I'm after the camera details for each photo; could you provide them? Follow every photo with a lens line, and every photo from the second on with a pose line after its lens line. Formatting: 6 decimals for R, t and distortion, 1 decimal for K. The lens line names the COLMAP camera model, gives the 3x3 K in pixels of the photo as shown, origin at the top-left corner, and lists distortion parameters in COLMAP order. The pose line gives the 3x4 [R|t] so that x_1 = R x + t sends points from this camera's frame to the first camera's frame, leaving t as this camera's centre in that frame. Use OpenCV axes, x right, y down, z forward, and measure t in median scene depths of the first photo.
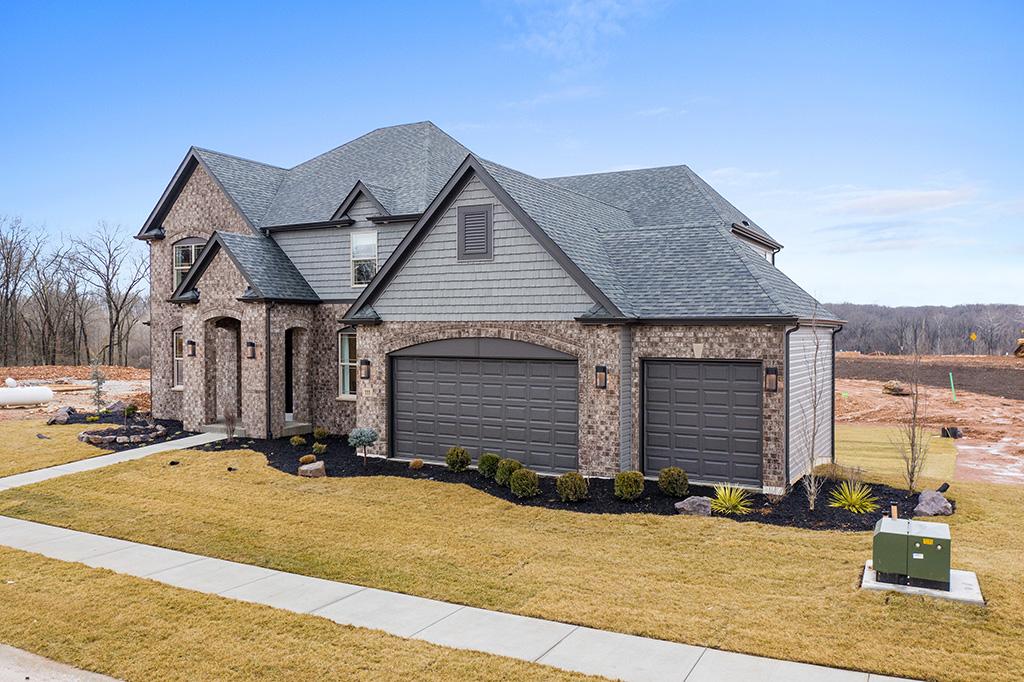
lens RADIAL K [[822.6, 0, 512.0], [0, 822.6, 341.0], [0, 0, 1]] dist [-0.011589, -0.001453]
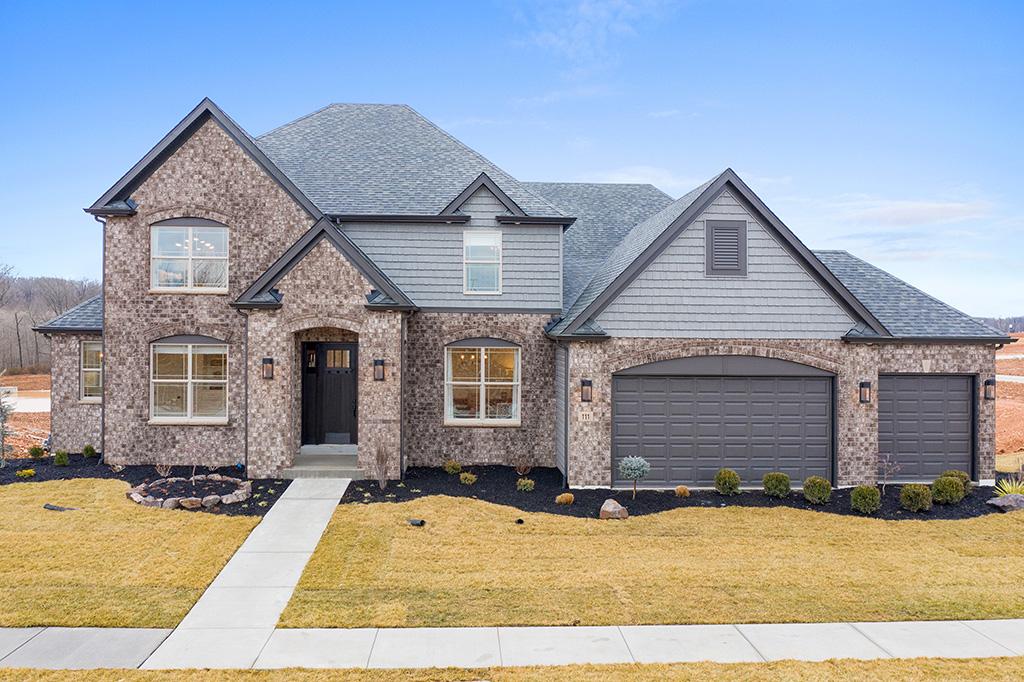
lens RADIAL K [[821.5, 0, 511.2], [0, 821.5, 322.9], [0, 0, 1]] dist [-0.007880, -0.000245]
pose [[0.845335, 0.007855, 0.534179, -0.741218], [0.000034, 0.999891, -0.014756, -0.026811], [-0.534237, 0.012492, 0.845242, 0.295061]]
